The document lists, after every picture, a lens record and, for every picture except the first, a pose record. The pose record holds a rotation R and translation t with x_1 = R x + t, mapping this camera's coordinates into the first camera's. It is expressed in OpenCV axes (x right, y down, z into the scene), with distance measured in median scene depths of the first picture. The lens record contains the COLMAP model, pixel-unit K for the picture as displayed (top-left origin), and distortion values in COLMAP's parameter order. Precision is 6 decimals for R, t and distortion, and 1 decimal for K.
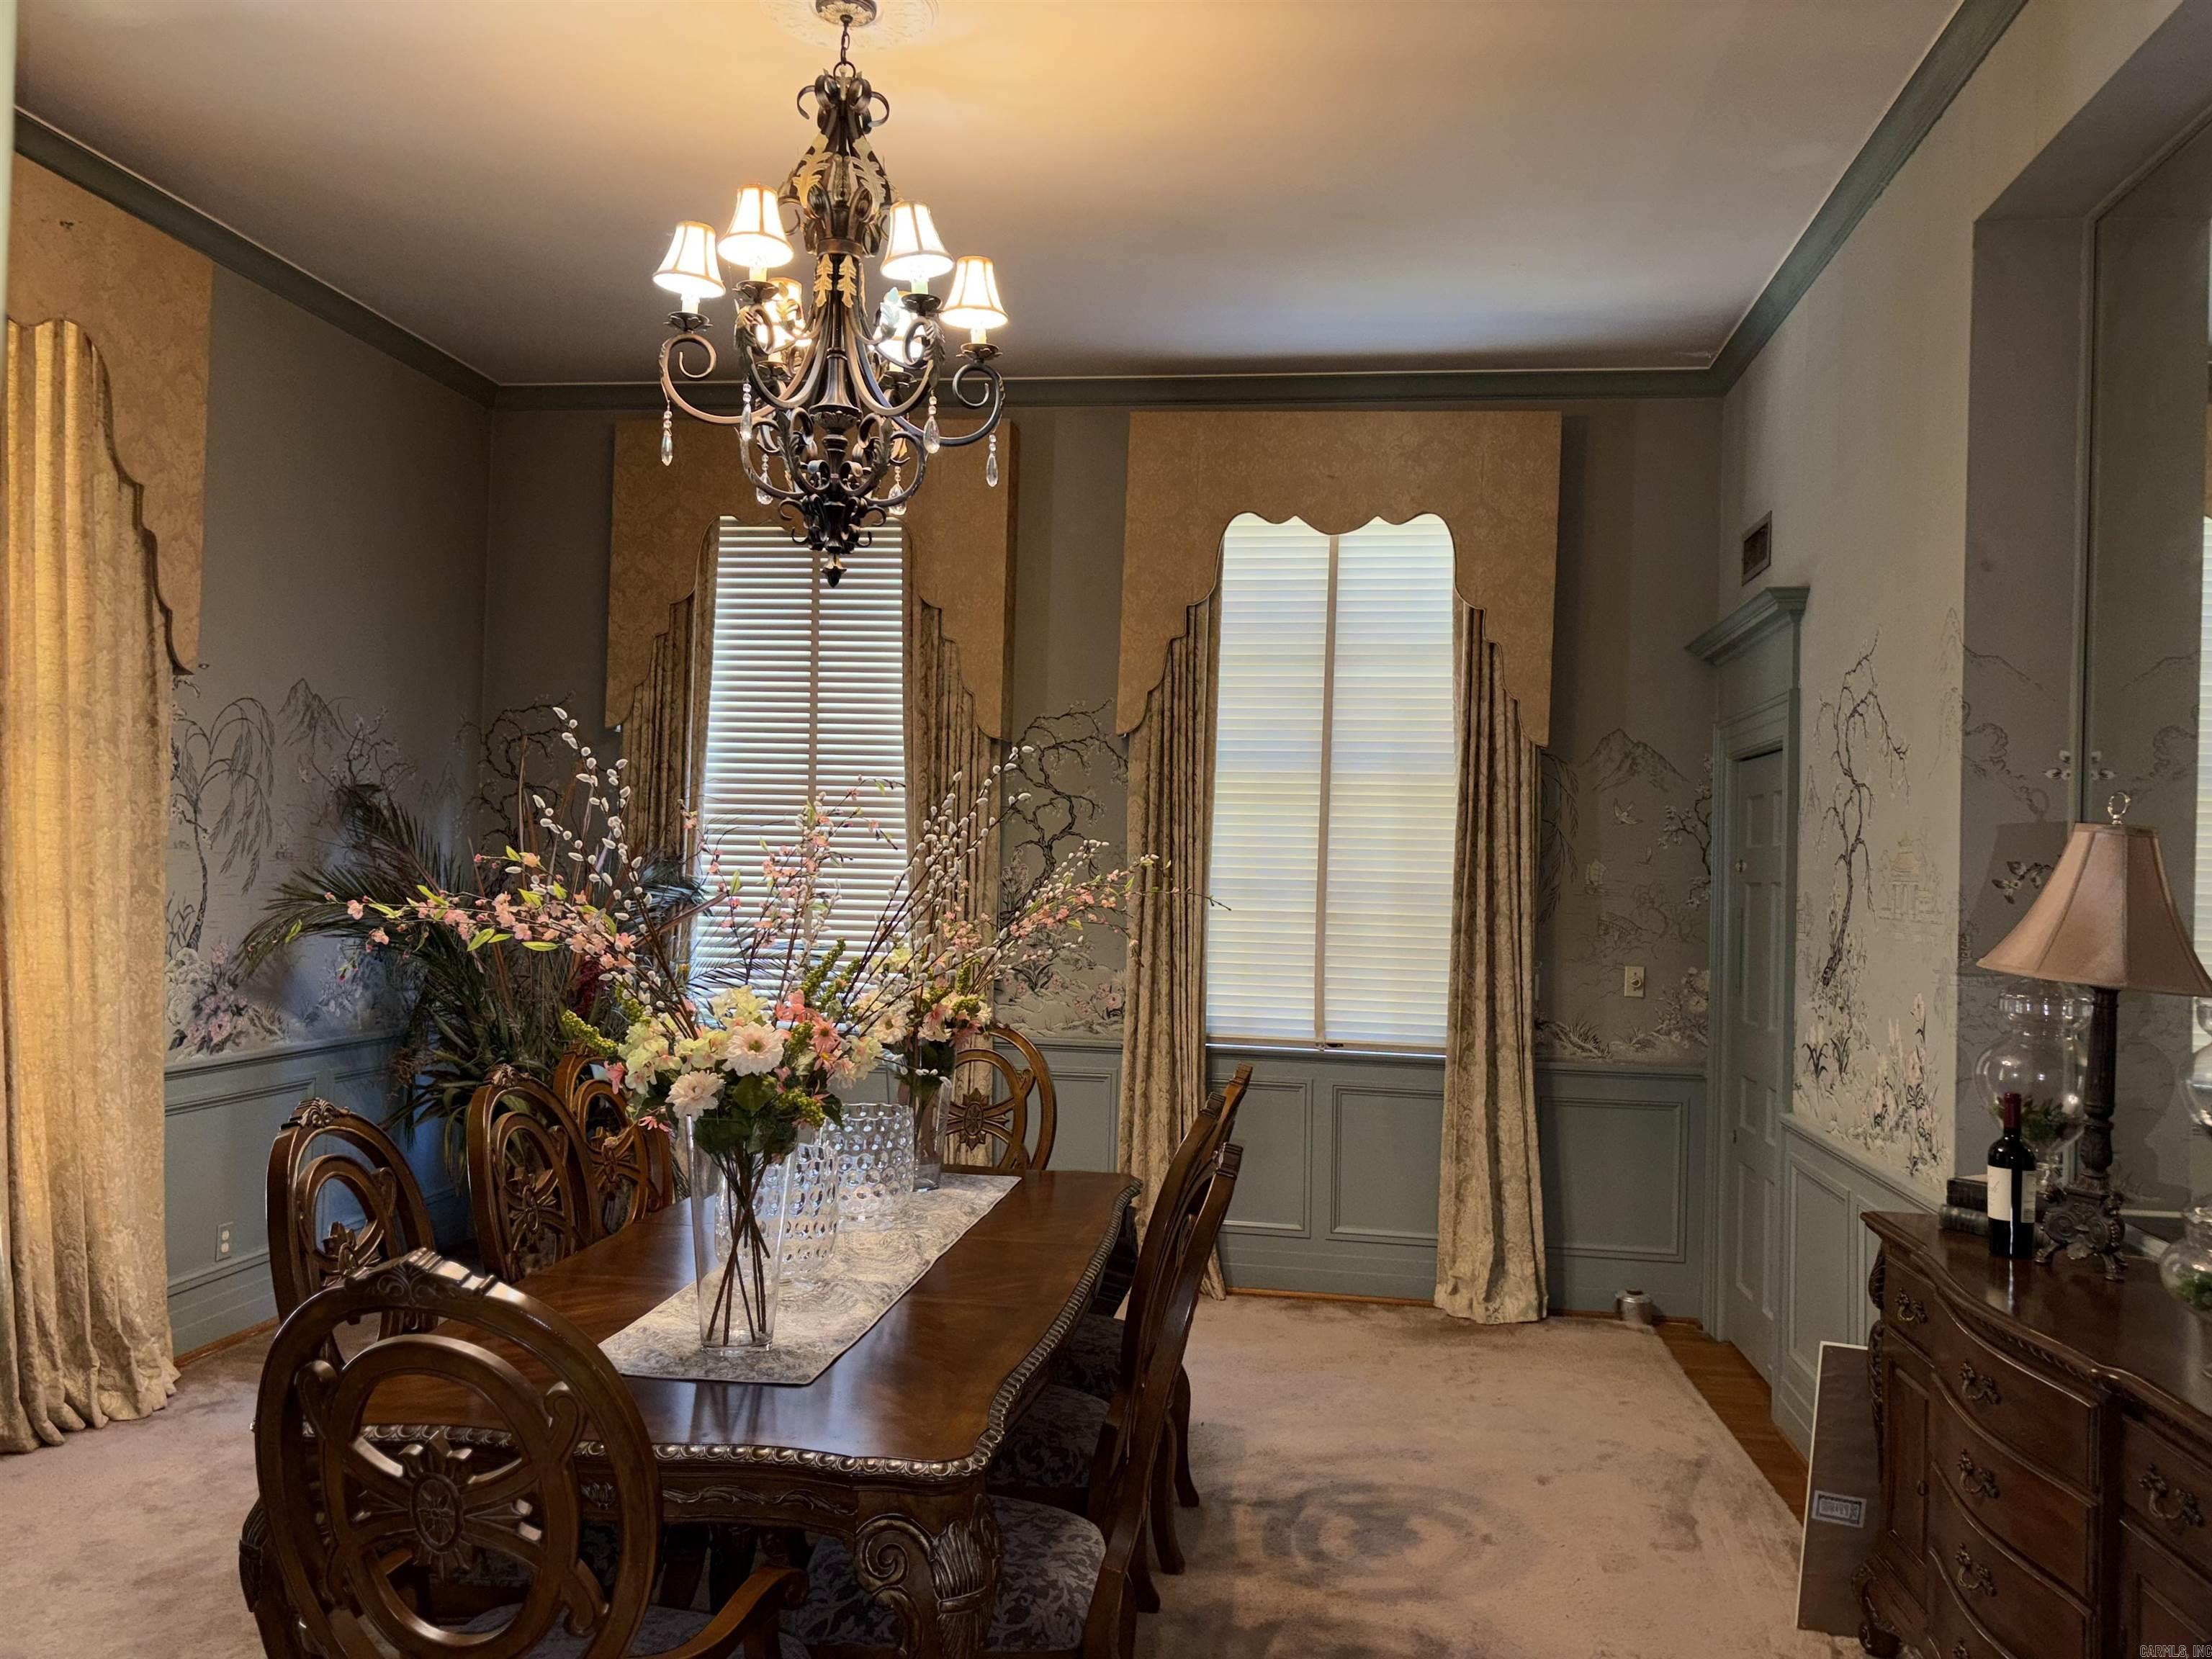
lens RADIAL K [[1665.2, 0, 1120.2], [0, 1665.2, 841.0], [0, 0, 1]] dist [0.048085, -0.061364]
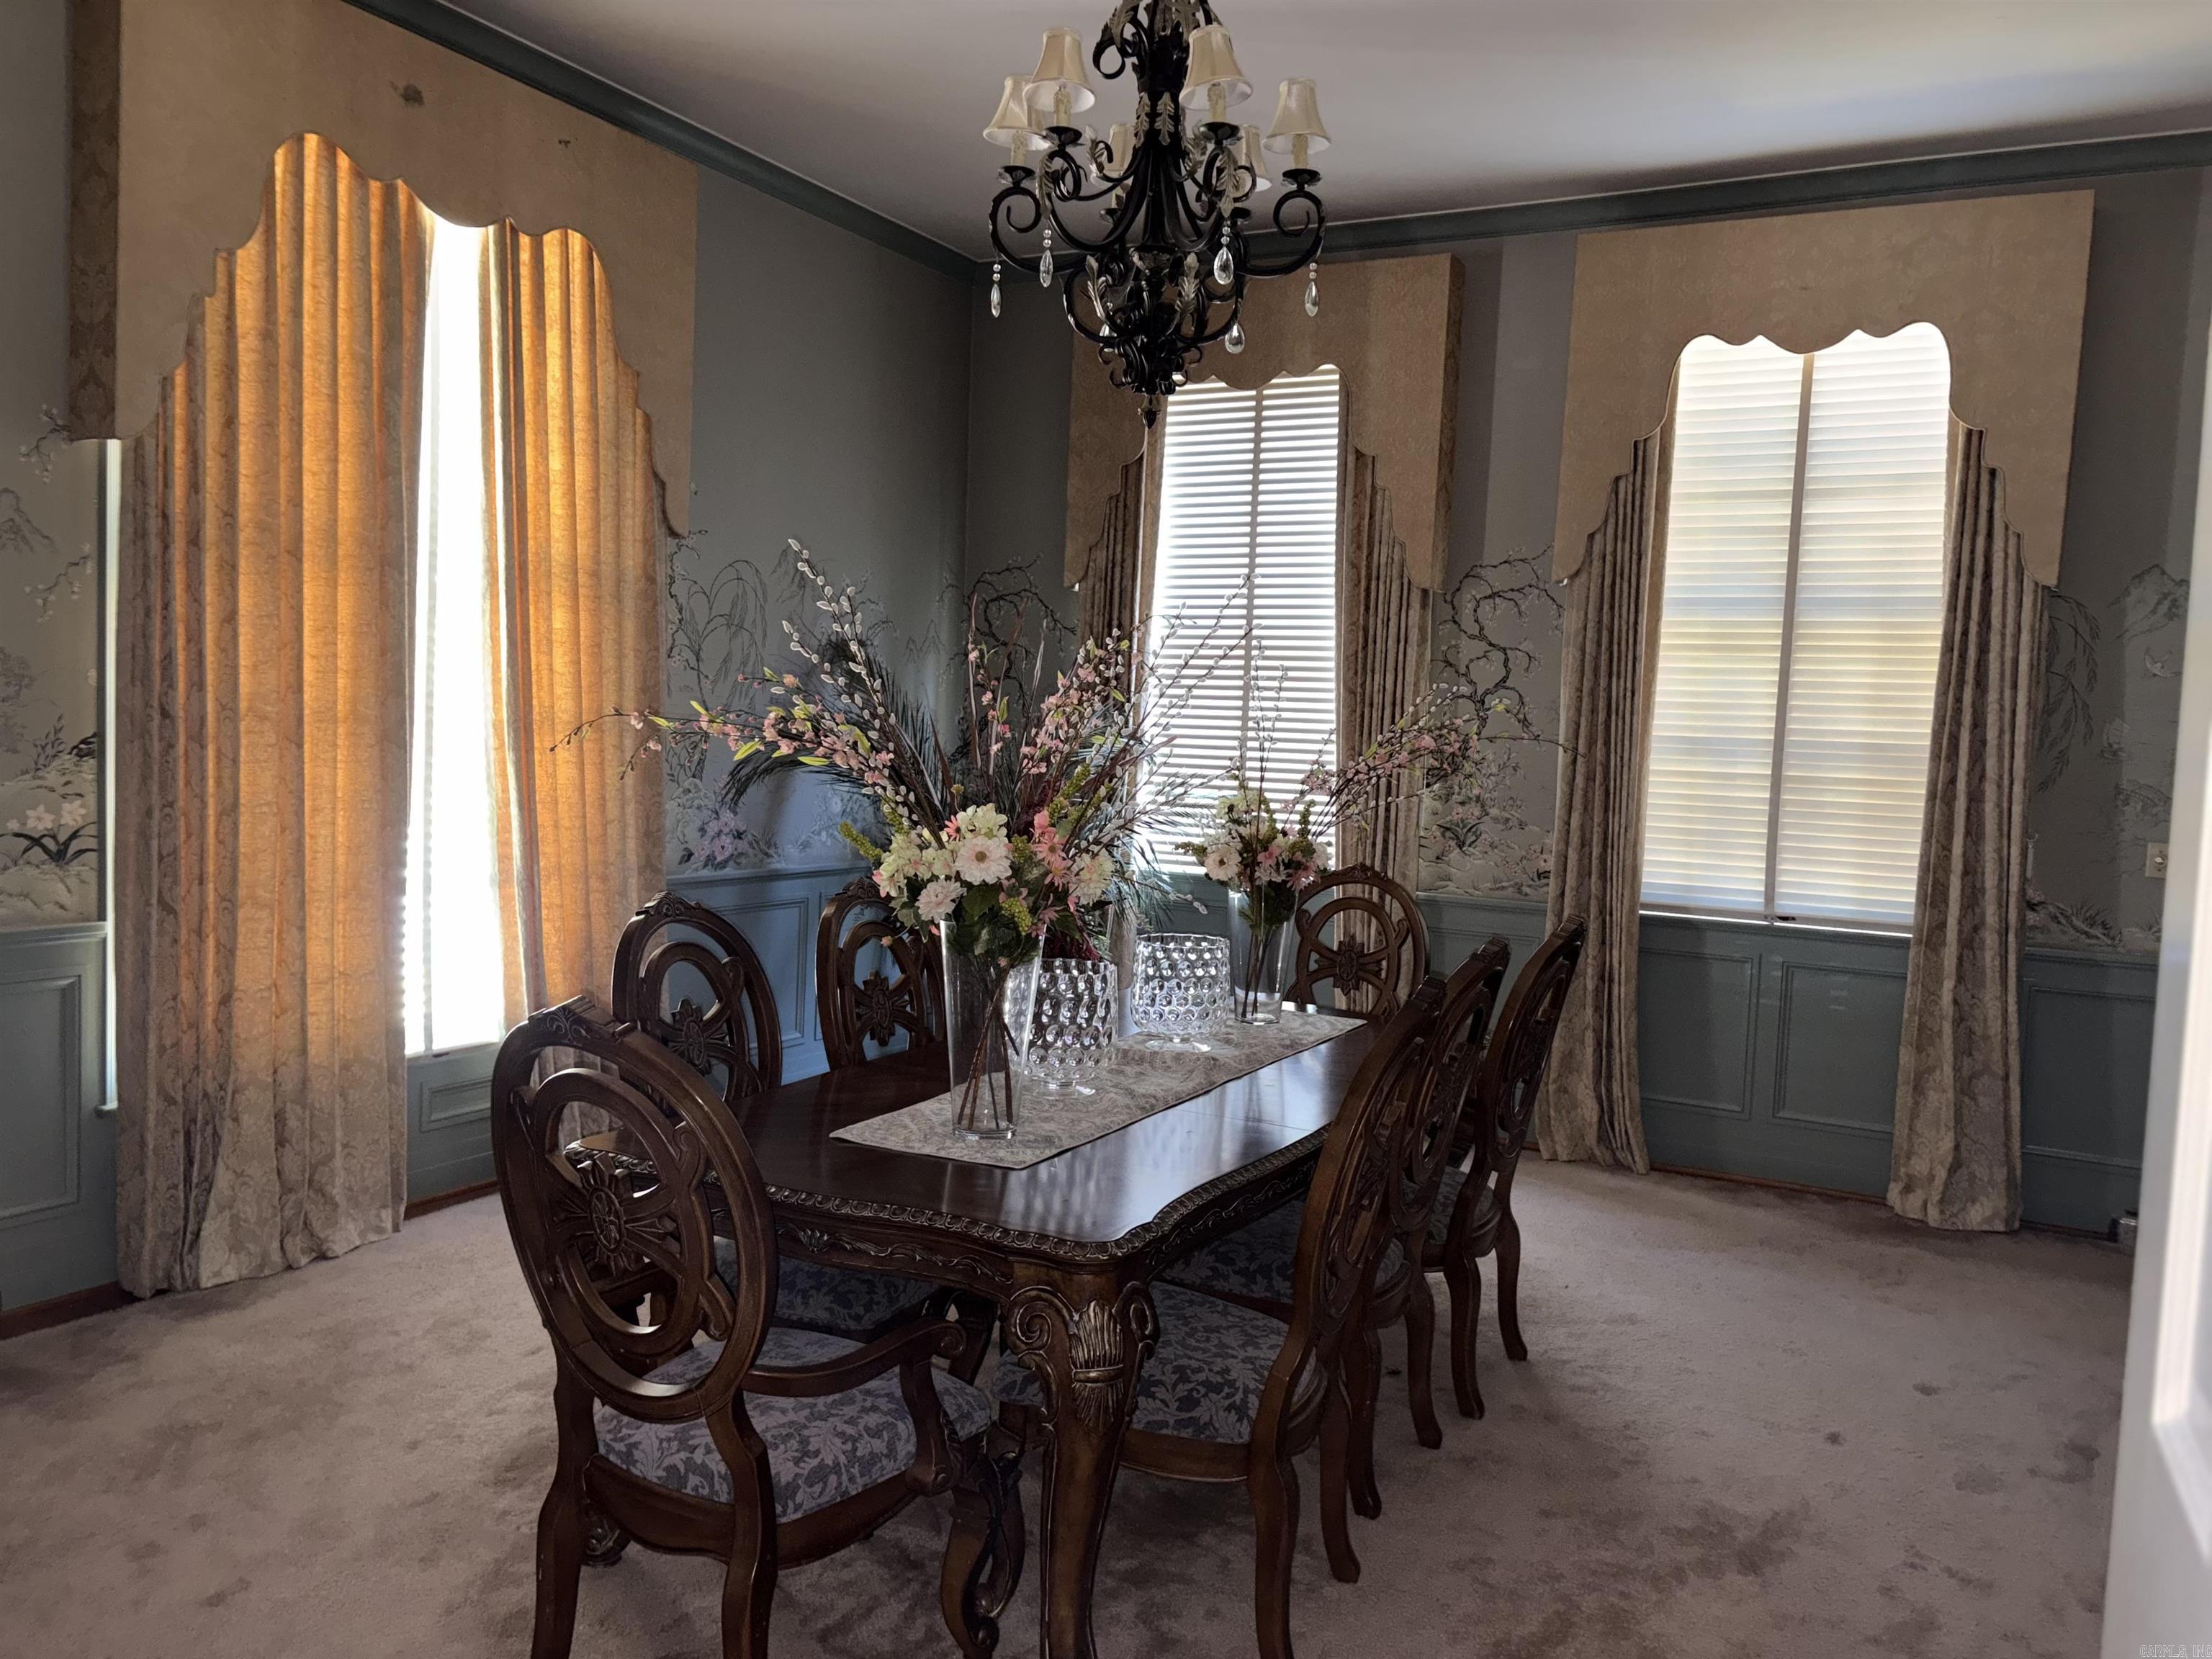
lens RADIAL K [[1665.2, 0, 1136.1], [0, 1665.2, 835.4], [0, 0, 1]] dist [0.048085, -0.061364]
pose [[0.942038, 0.033717, -0.333808, 0.104258], [-0.009576, 0.997234, 0.073702, 0.012925], [0.335370, -0.066233, 0.939755, 0.012586]]
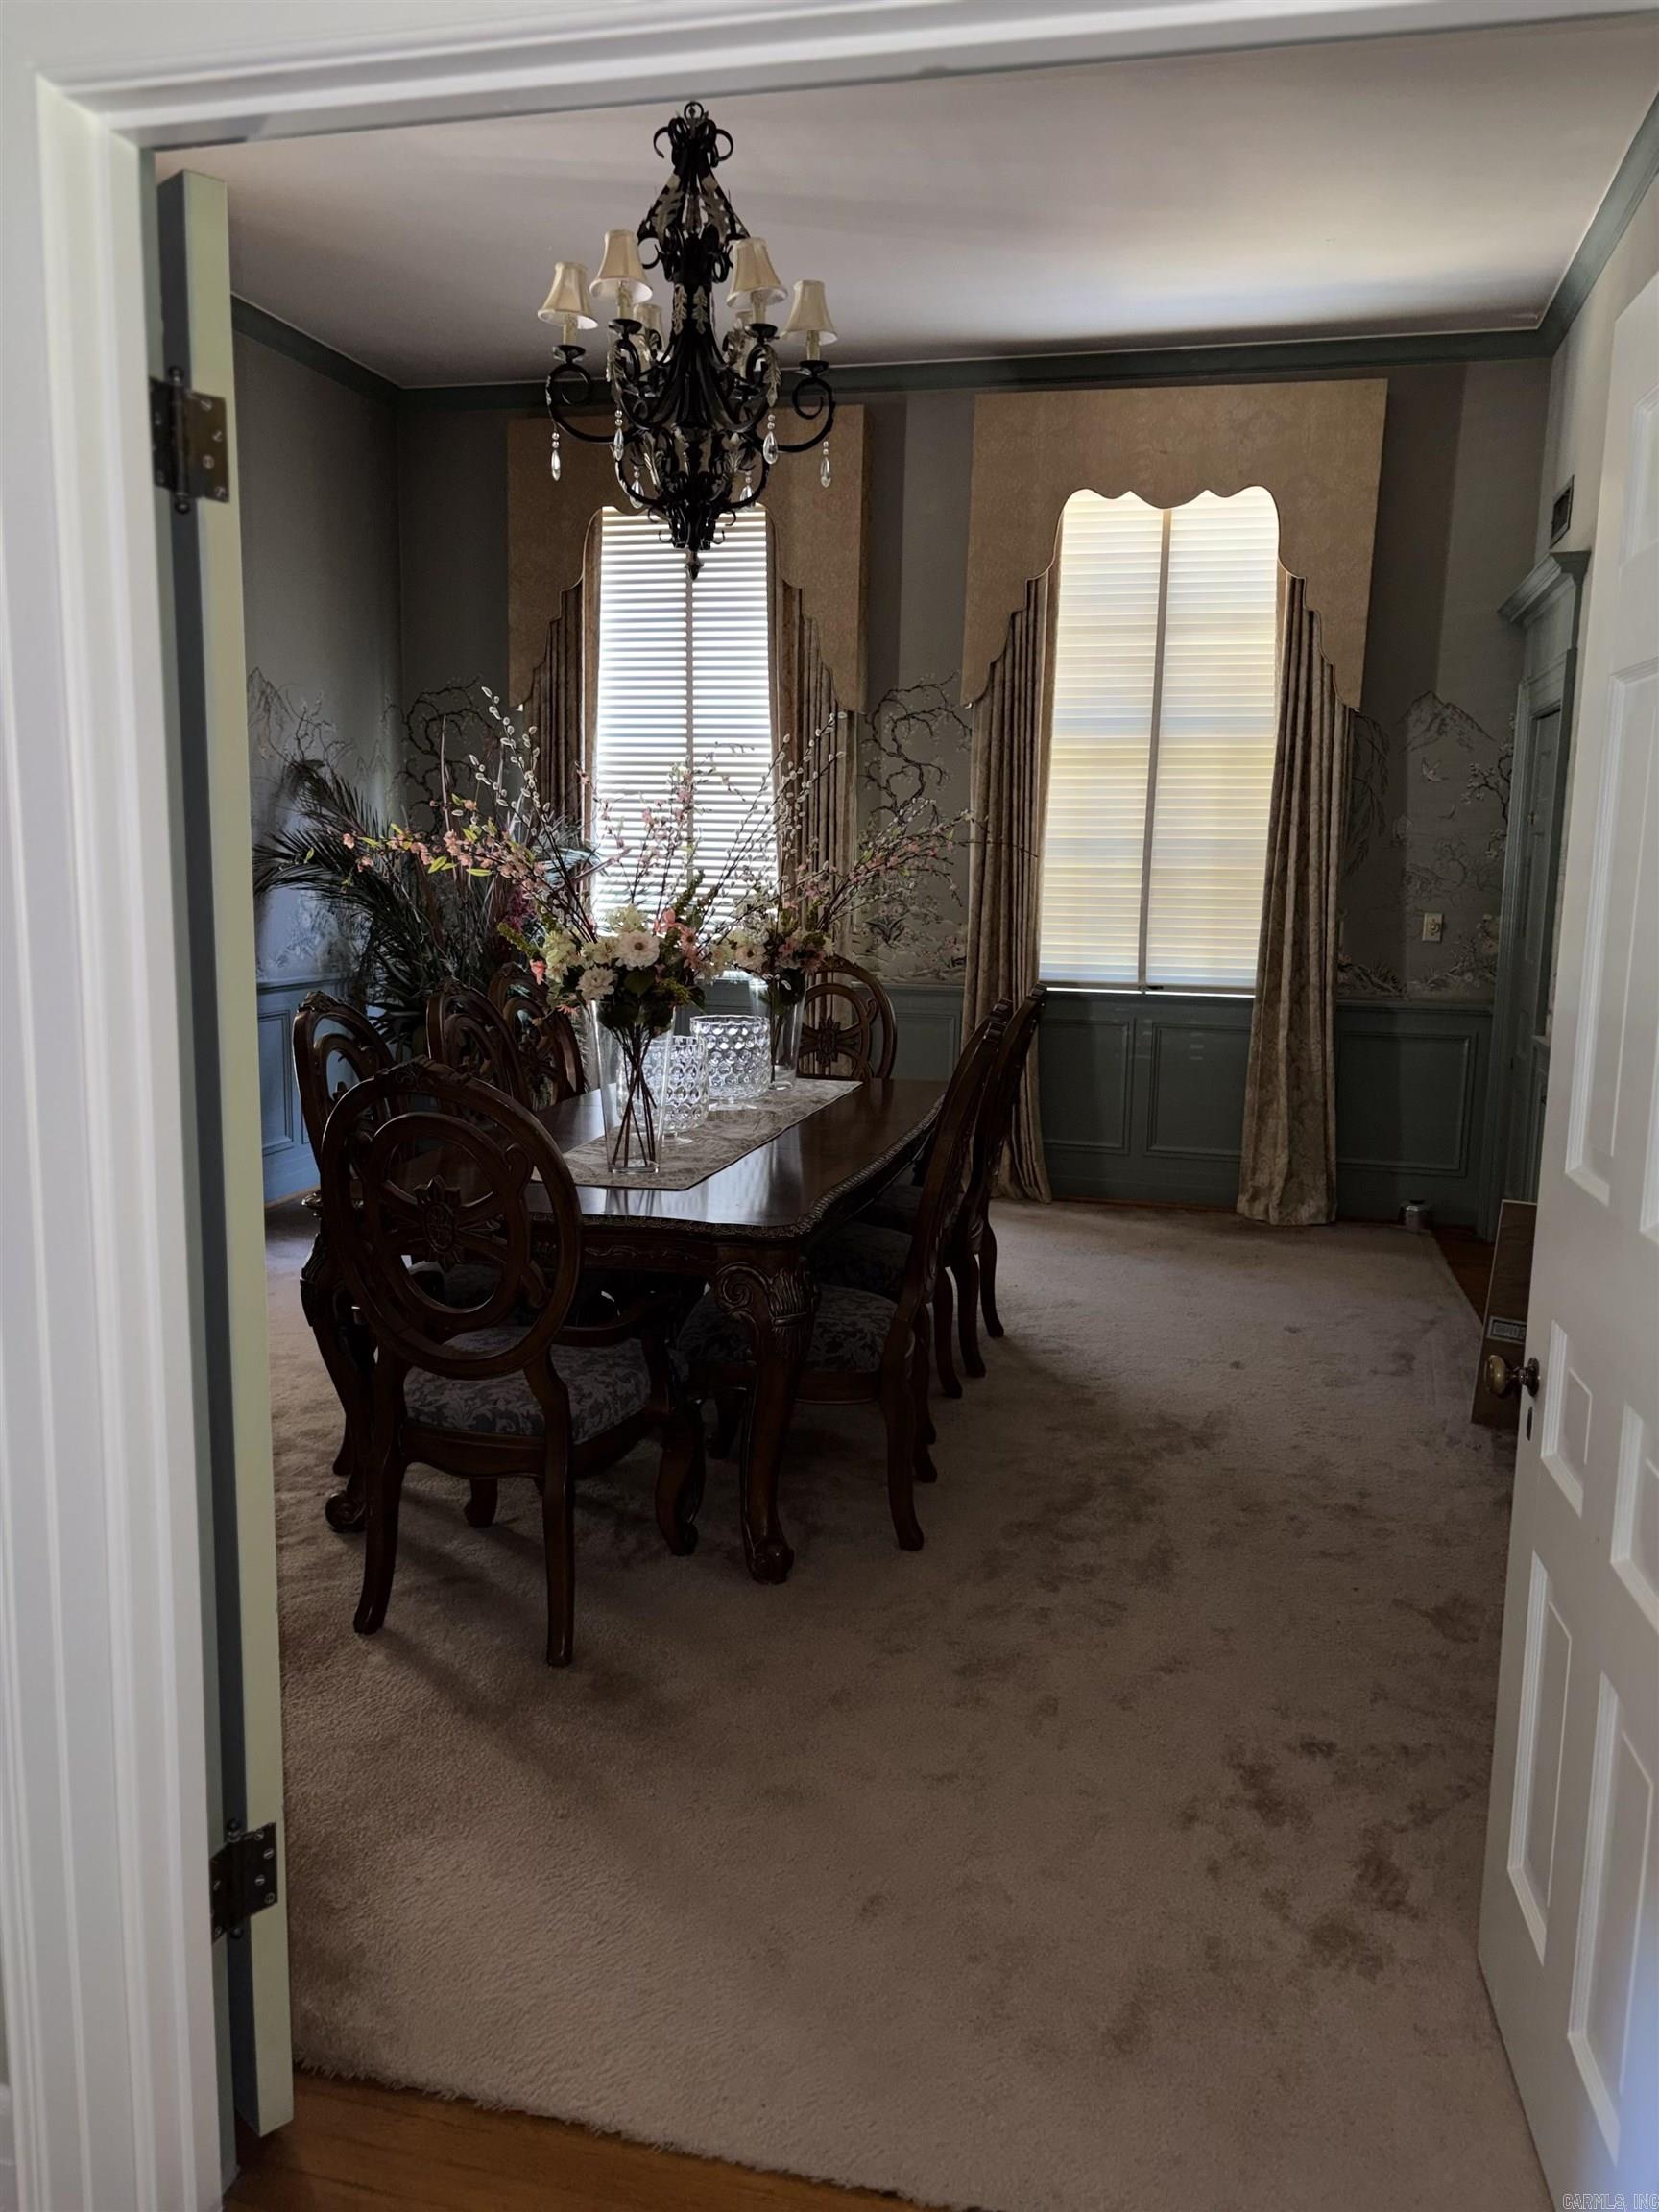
lens RADIAL K [[1665.2, 0, 841.3], [0, 1665.2, 1100.7], [0, 0, 1]] dist [0.048085, -0.061364]
pose [[0.994645, 0.007060, -0.103106, 0.036893], [0.010039, 0.986344, 0.164390, 0.012109], [0.102858, -0.164544, 0.980992, -0.141559]]
